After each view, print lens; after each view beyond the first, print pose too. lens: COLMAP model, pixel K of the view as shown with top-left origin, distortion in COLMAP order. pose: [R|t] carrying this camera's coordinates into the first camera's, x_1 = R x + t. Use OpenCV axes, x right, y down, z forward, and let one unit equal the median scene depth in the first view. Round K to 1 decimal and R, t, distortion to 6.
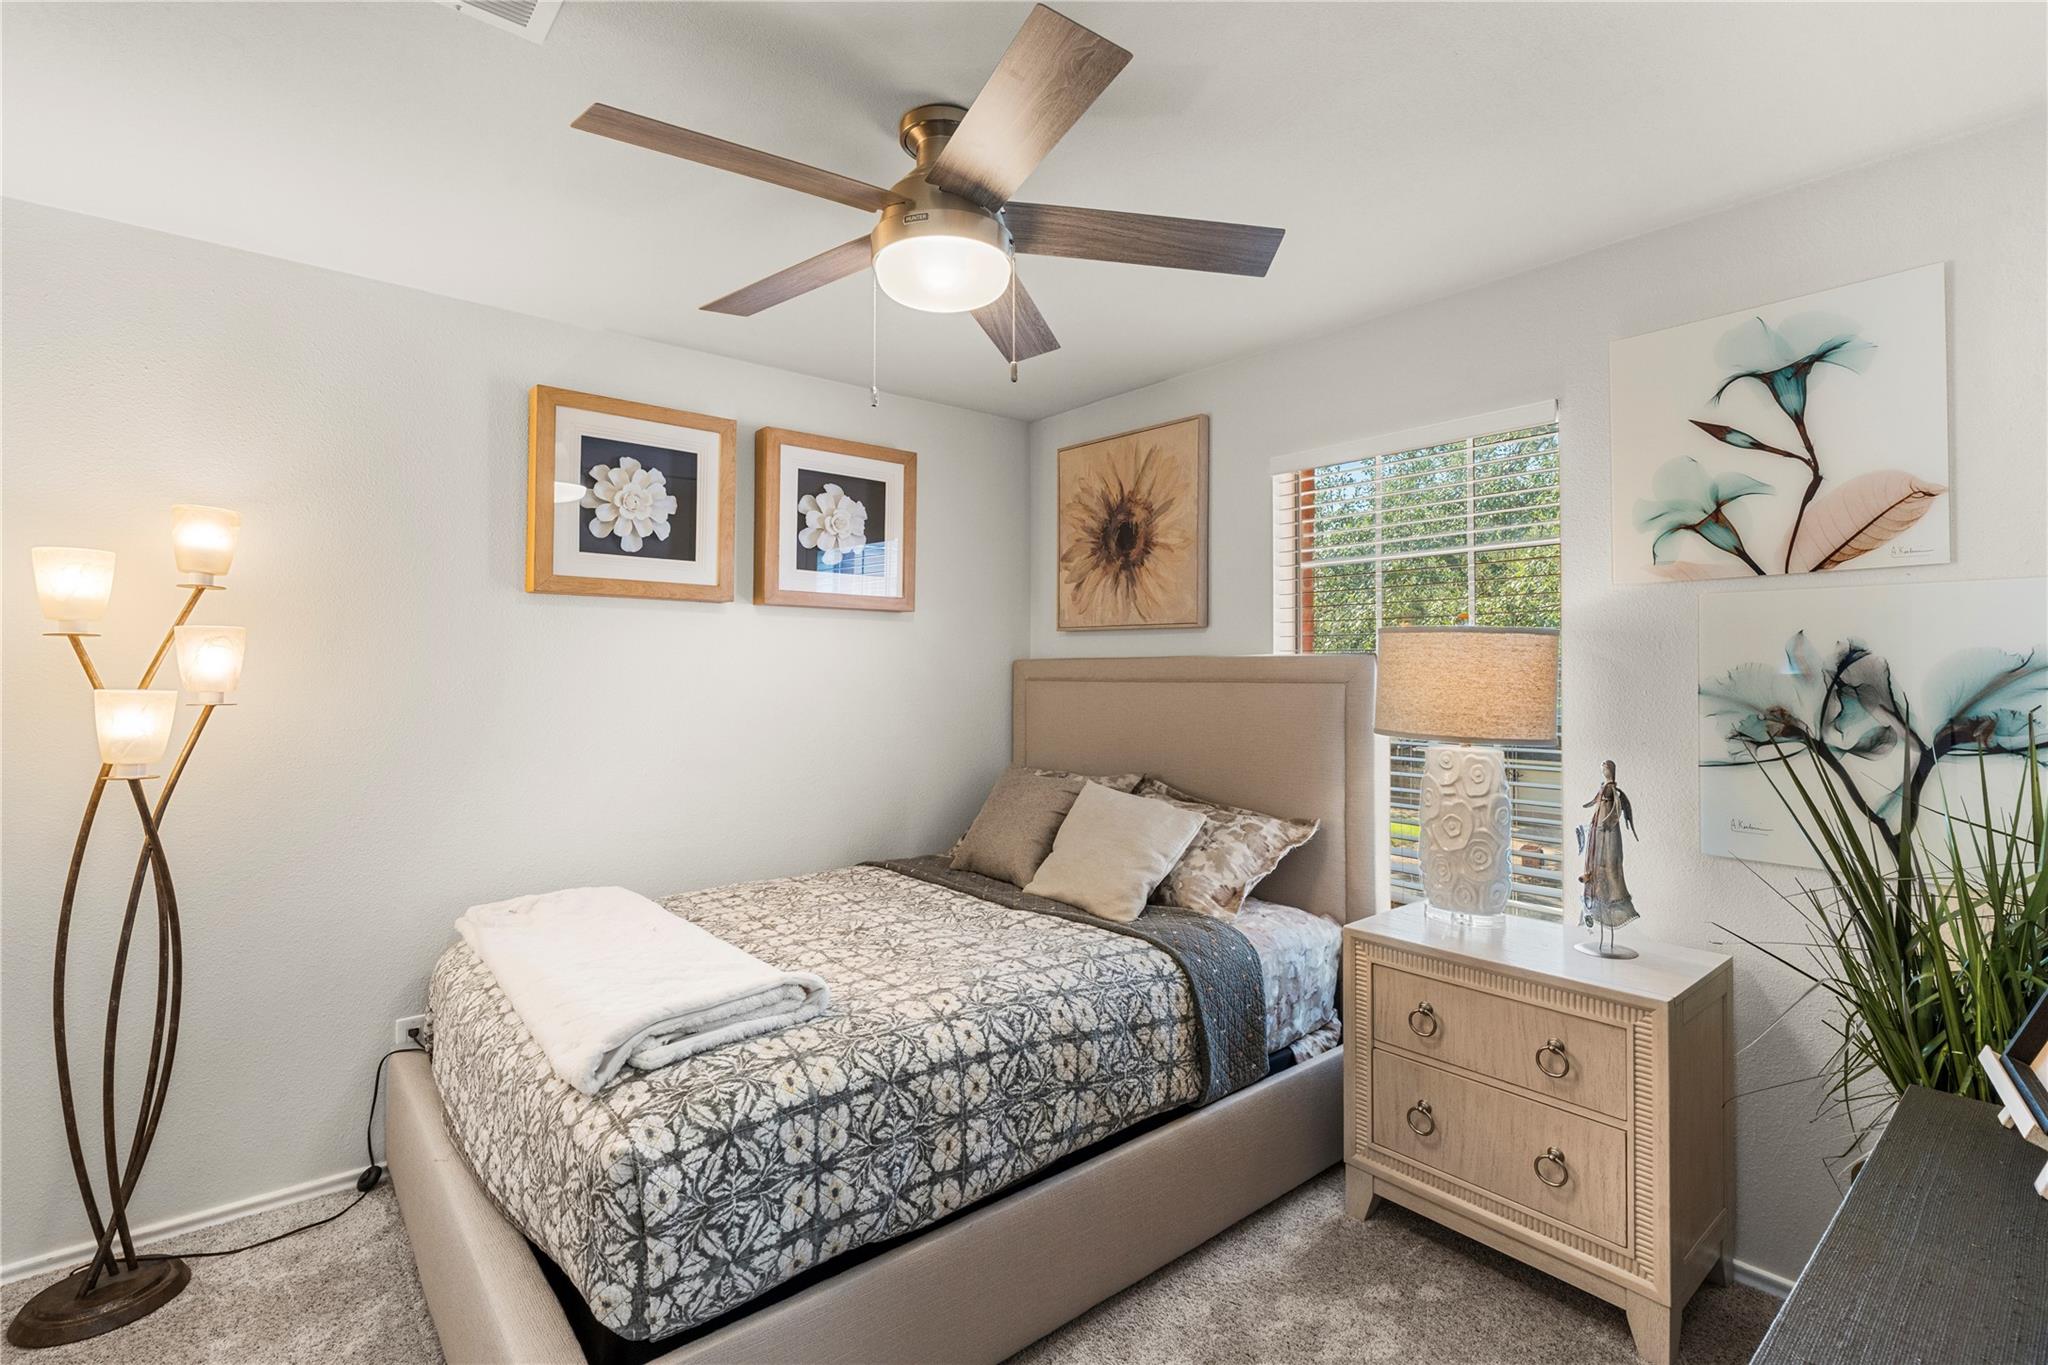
lens RADIAL K [[955.9, 0, 1033.8], [0, 955.9, 674.4], [0, 0, 1]] dist [-0.001966, 0.000955]
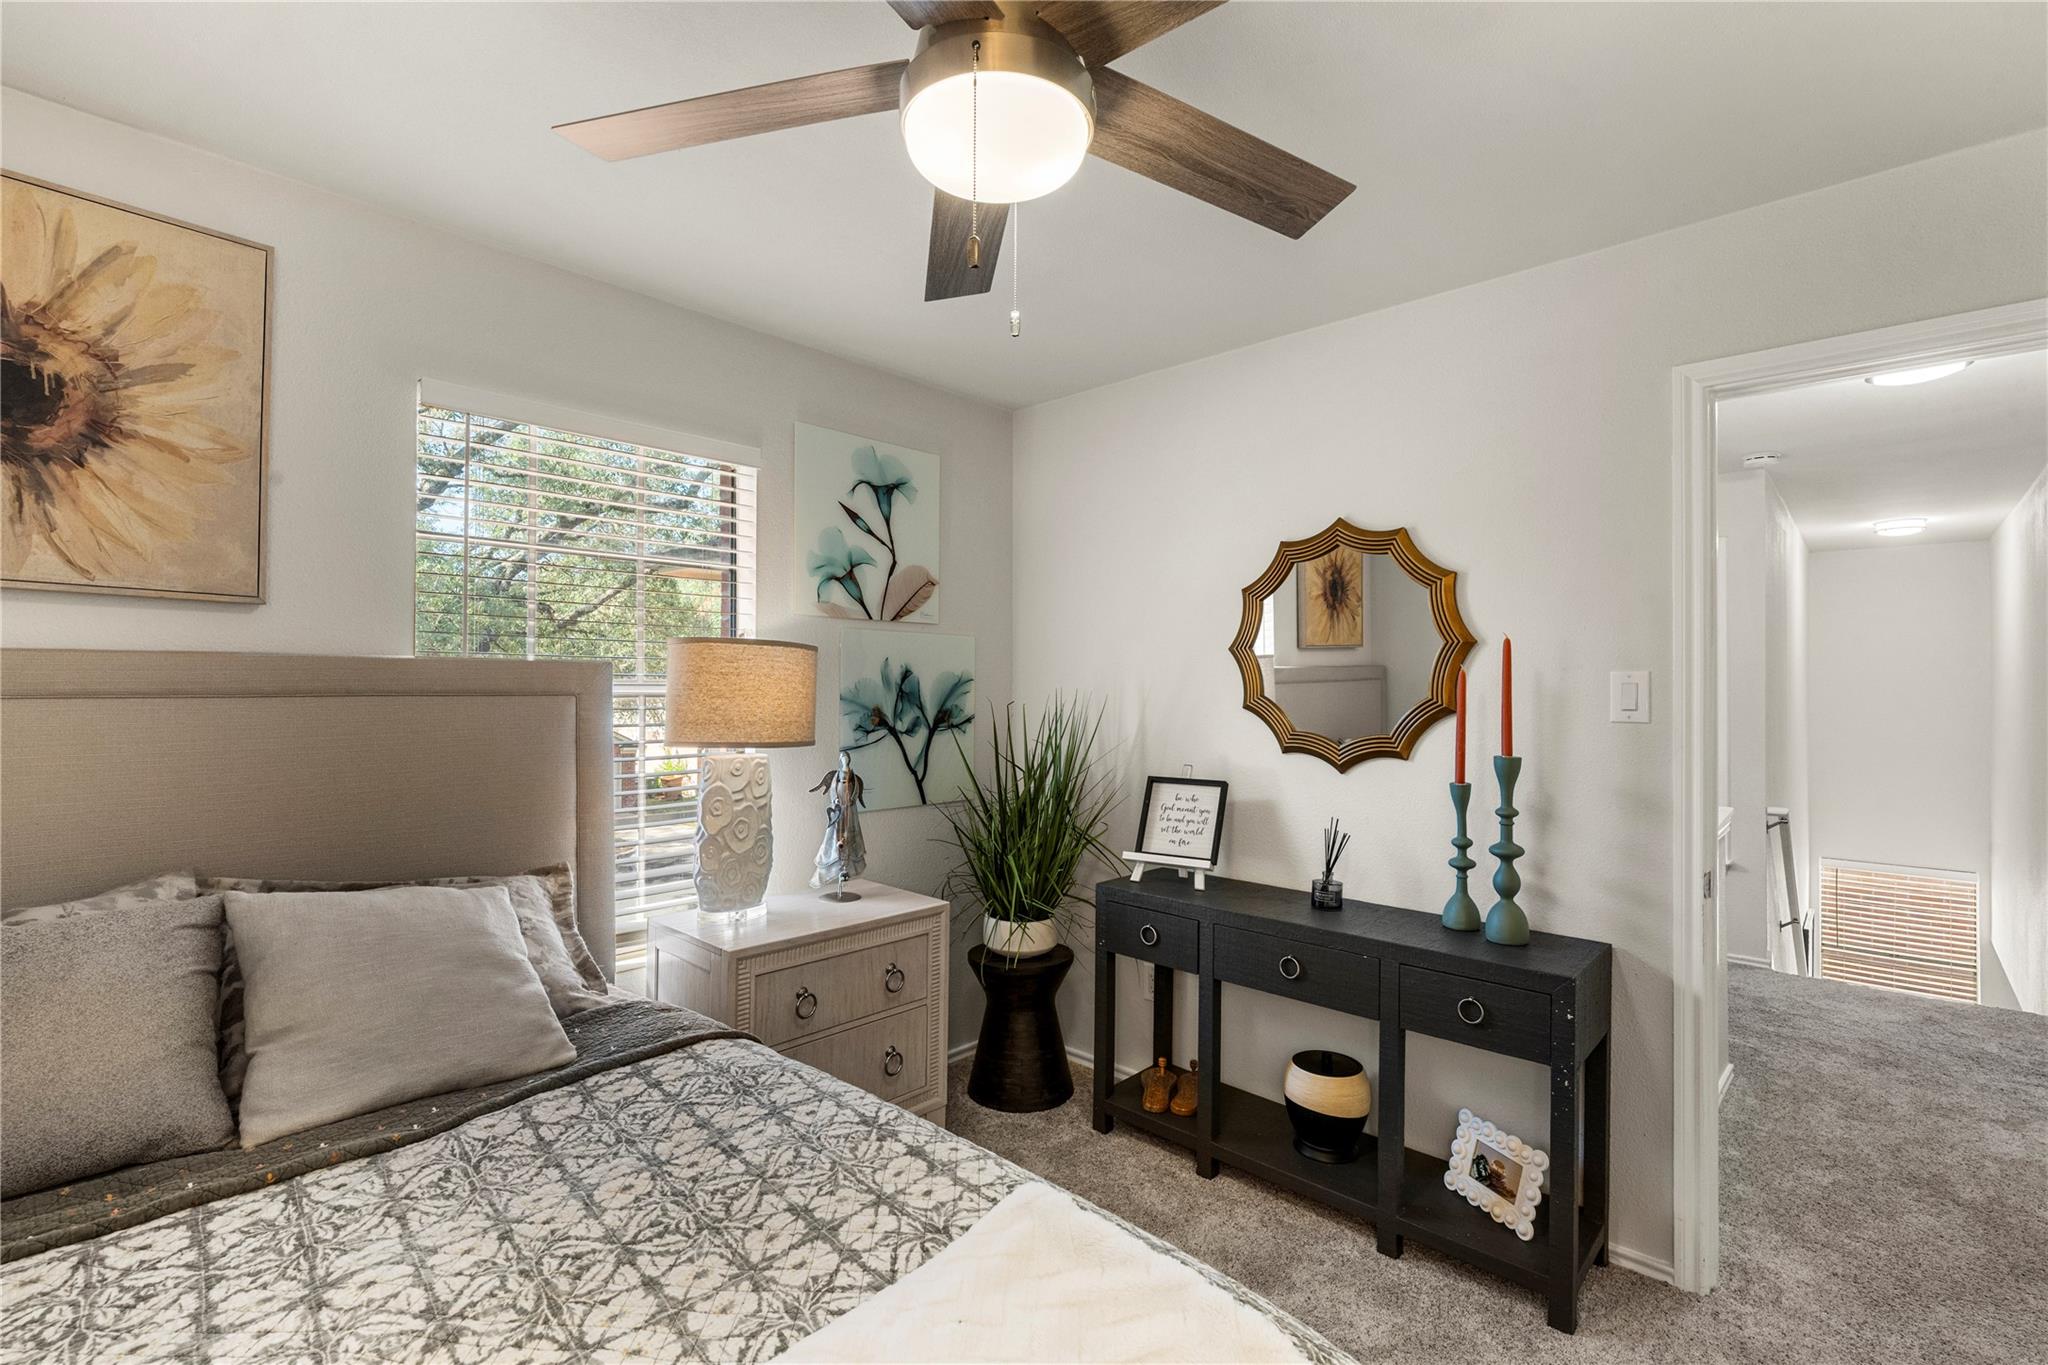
lens RADIAL K [[931.8, 0, 1022.3], [0, 931.8, 686.7], [0, 0, 1]] dist [-0.001611, -0.000182]
pose [[-0.125449, -0.002728, 0.992096, -0.746390], [-0.004124, 0.999989, 0.002228, -0.002619], [-0.992092, -0.003812, -0.125458, 0.987831]]
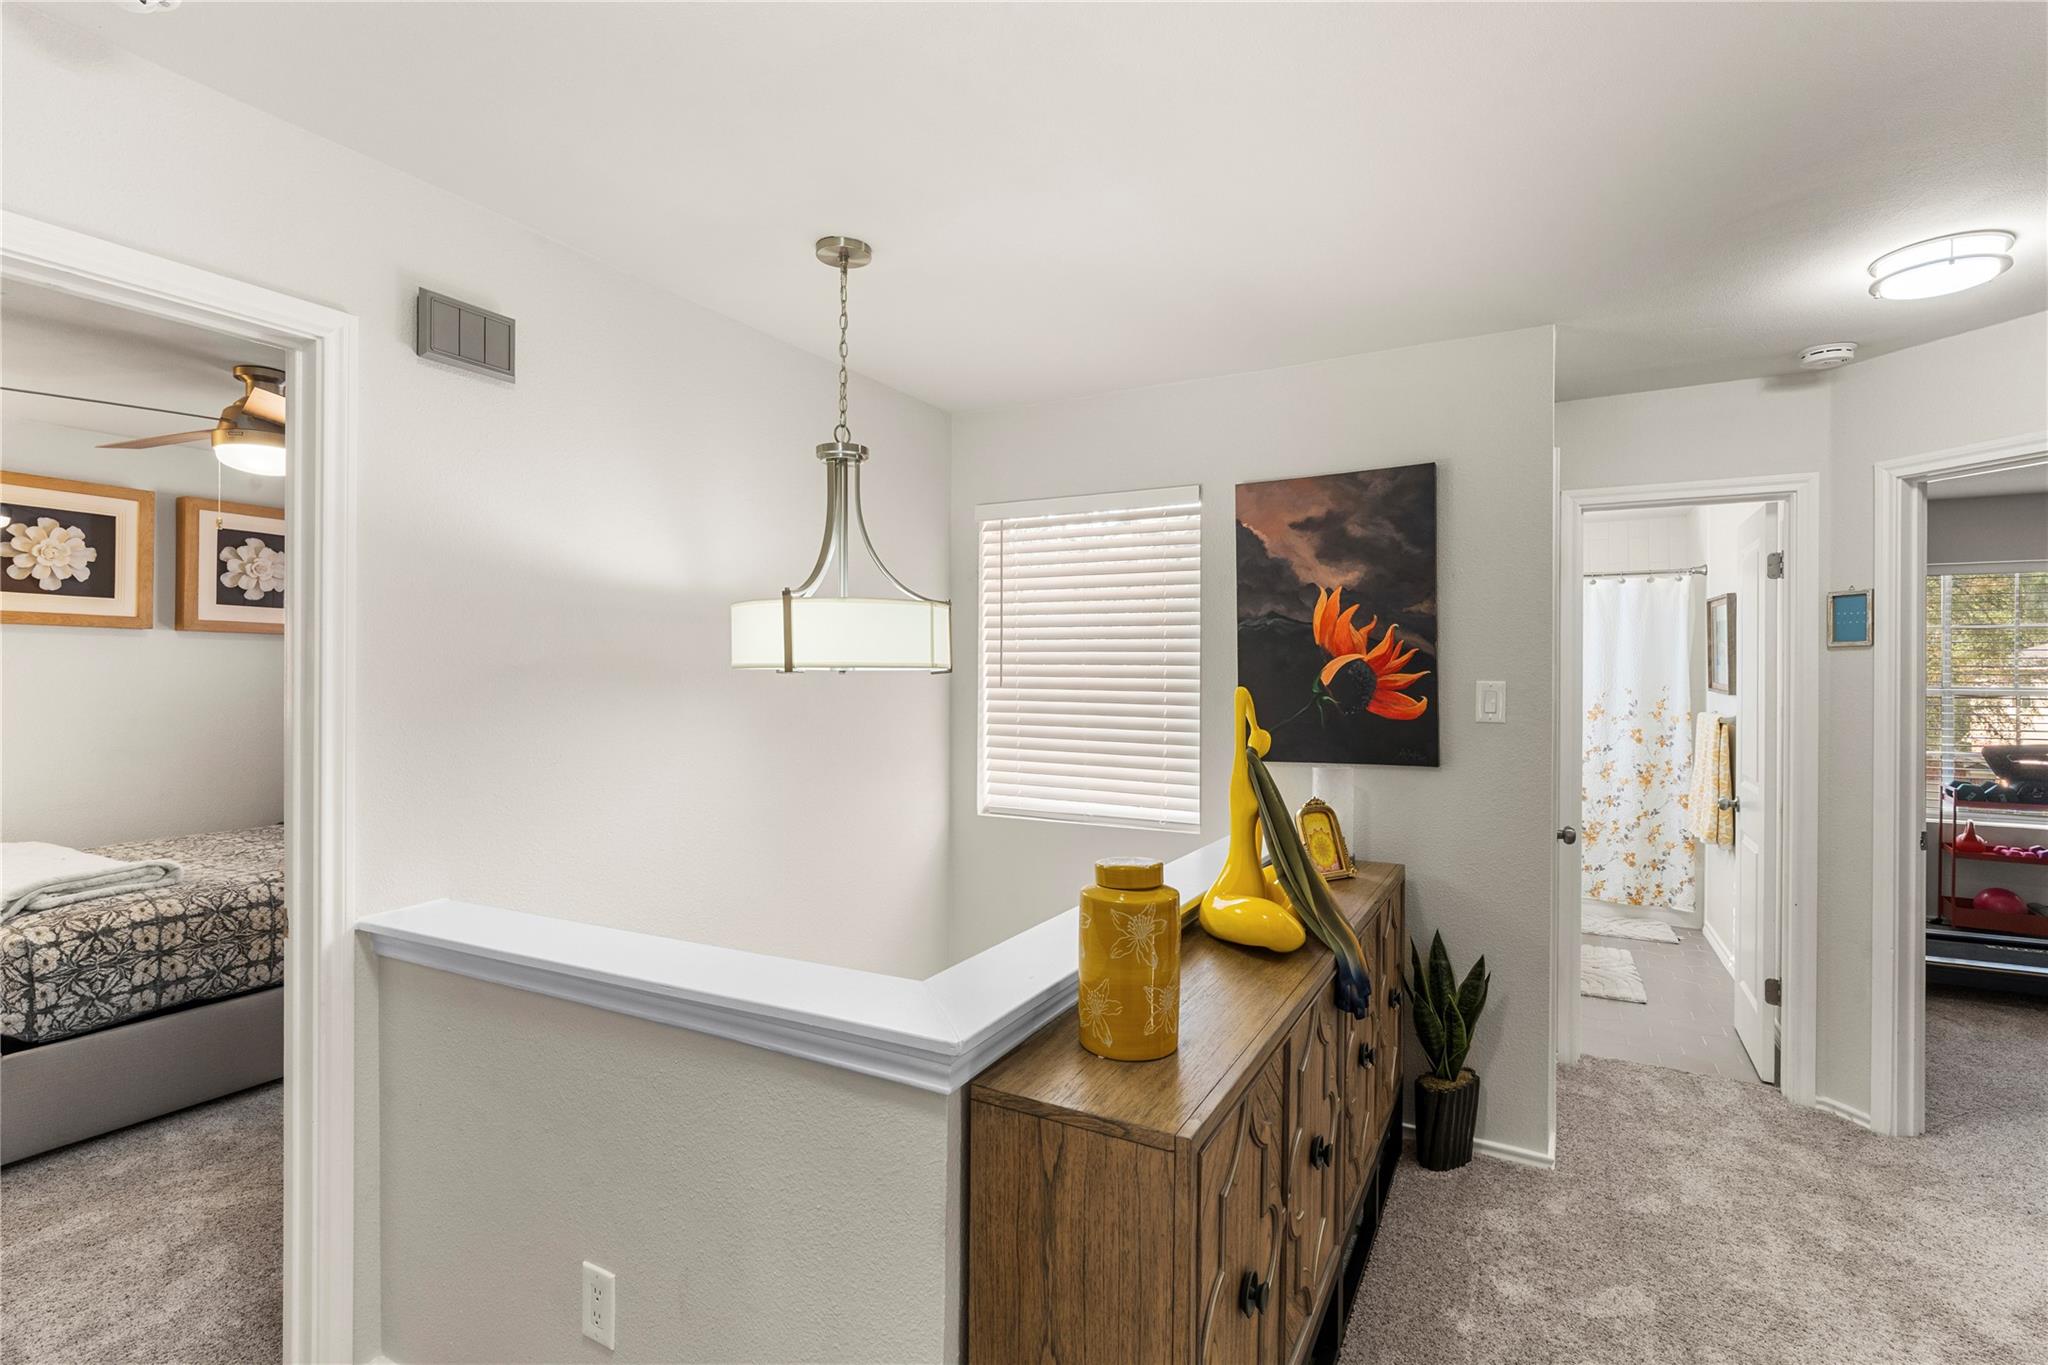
lens RADIAL K [[955.9, 0, 1033.8], [0, 955.9, 674.4], [0, 0, 1]] dist [-0.001966, 0.000955]
pose [[0.931316, -0.002574, 0.364203, 0.624597], [0.002499, 0.999997, 0.000677, -0.021430], [-0.364204, 0.000279, 0.931319, -1.236354]]
